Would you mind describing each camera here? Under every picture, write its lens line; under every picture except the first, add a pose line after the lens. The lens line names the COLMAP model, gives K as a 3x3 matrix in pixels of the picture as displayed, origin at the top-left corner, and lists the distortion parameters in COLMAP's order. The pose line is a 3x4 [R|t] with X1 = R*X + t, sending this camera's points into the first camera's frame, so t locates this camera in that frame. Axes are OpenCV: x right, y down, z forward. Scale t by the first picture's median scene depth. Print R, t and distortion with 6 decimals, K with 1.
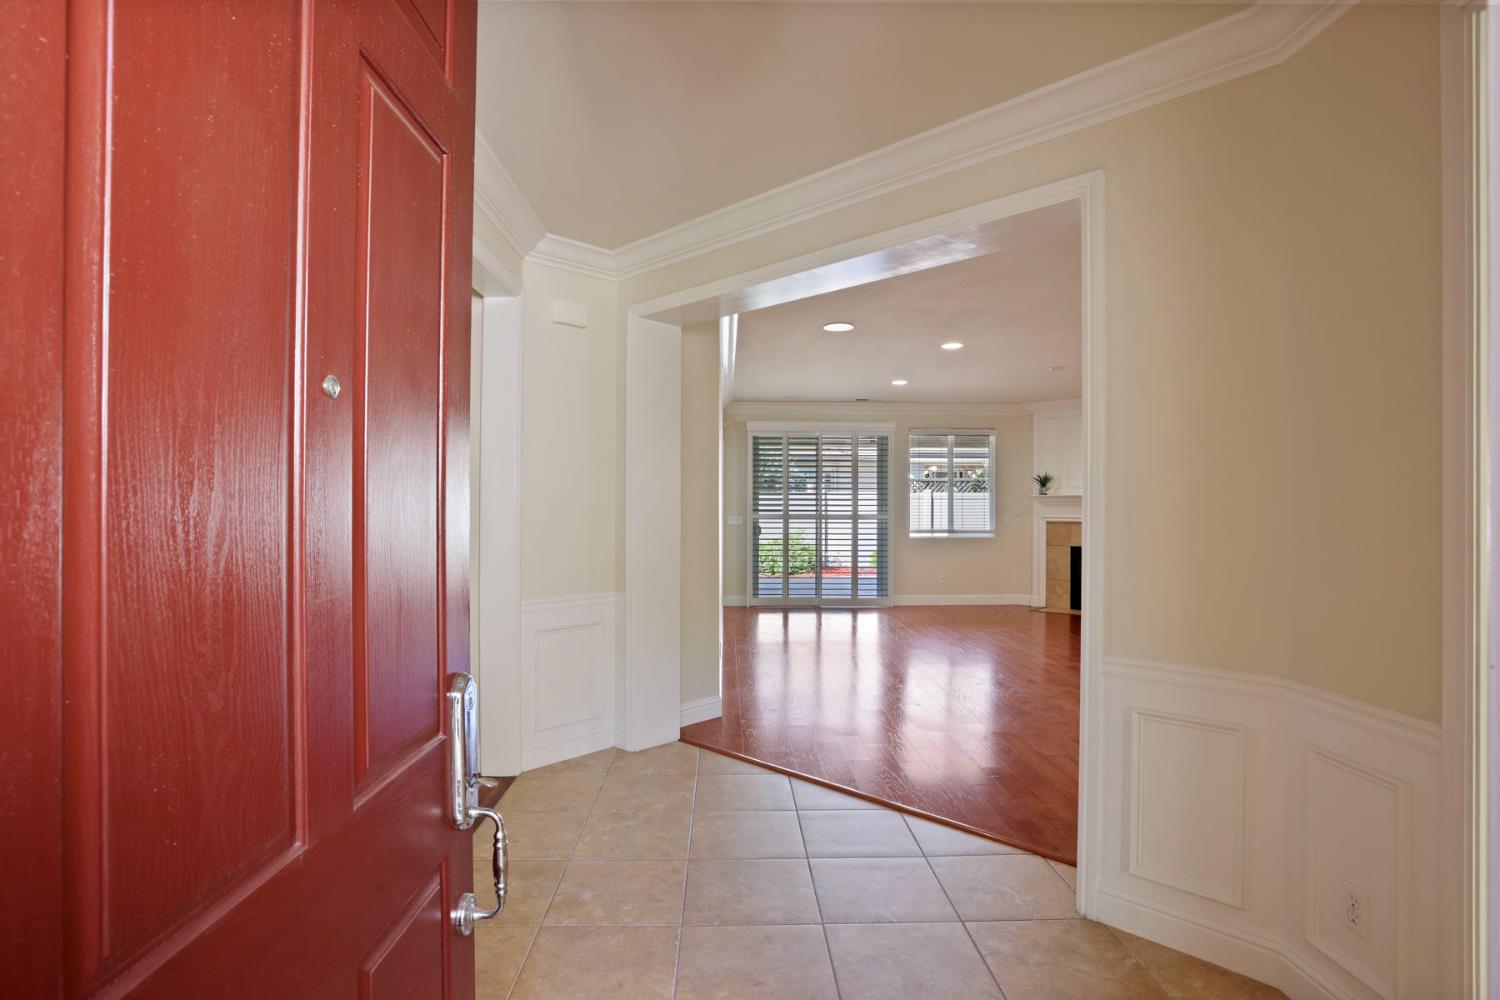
lens RADIAL K [[785.1, 0, 750.0], [0, 785.1, 500.0], [0, 0, 1]] dist [-0.043297, 0.019996]
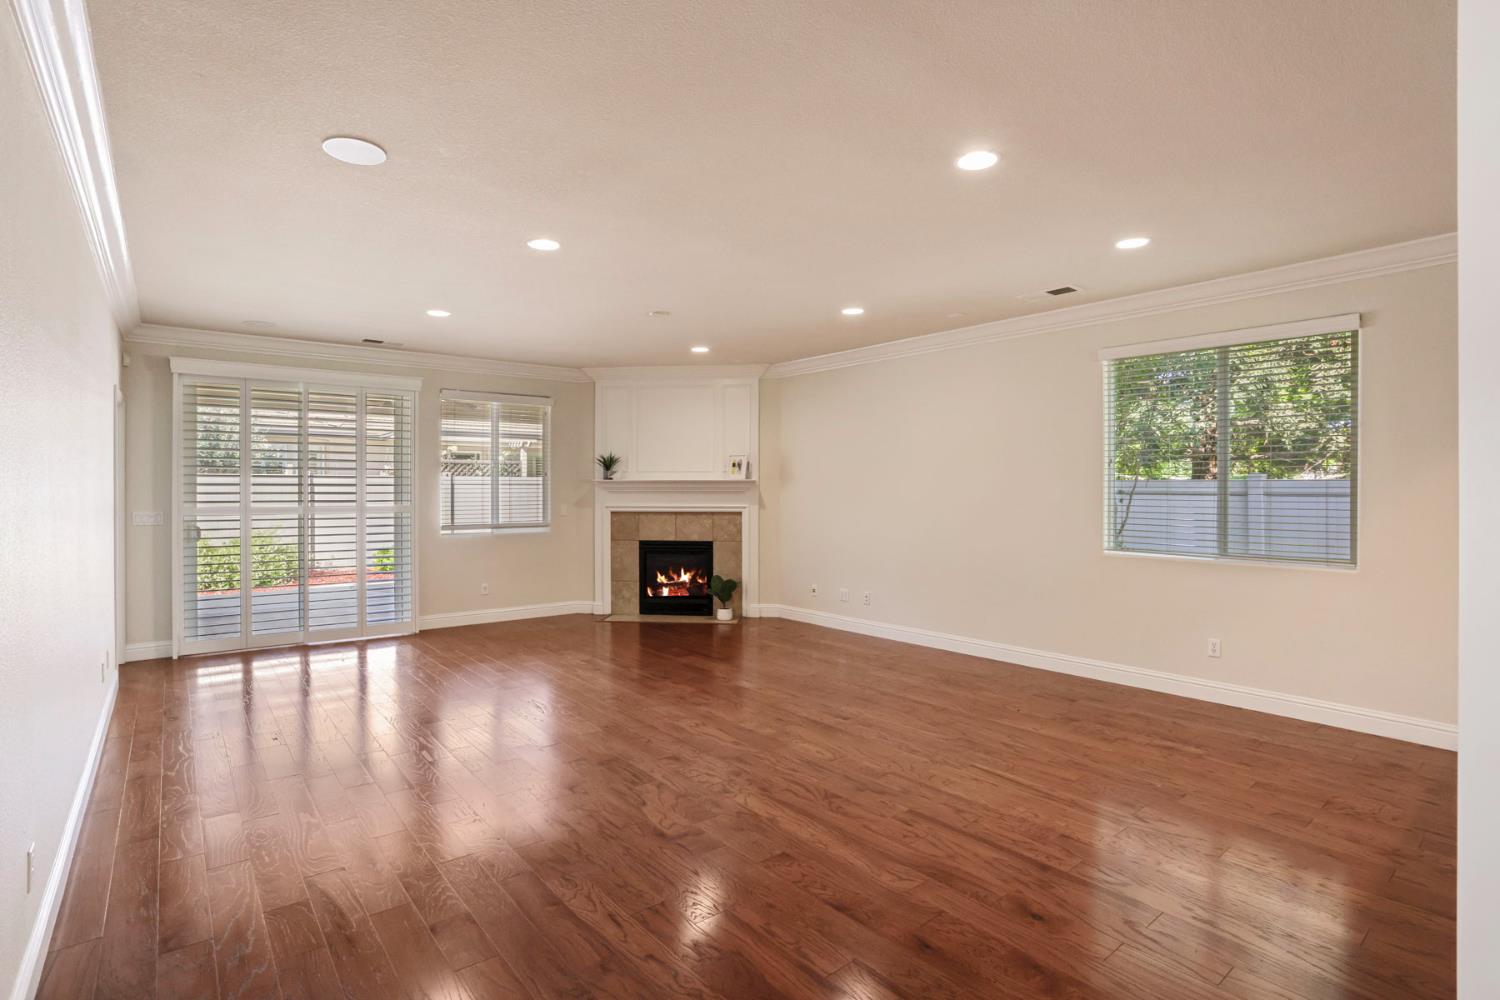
lens RADIAL K [[760.9, 0, 727.6], [0, 760.9, 495.3], [0, 0, 1]] dist [-0.020733, 0.000860]
pose [[0.824294, -0.005179, 0.566138, 0.019899], [-0.002337, 0.999919, 0.012550, -0.000586], [-0.566157, -0.011668, 0.824215, 0.252497]]
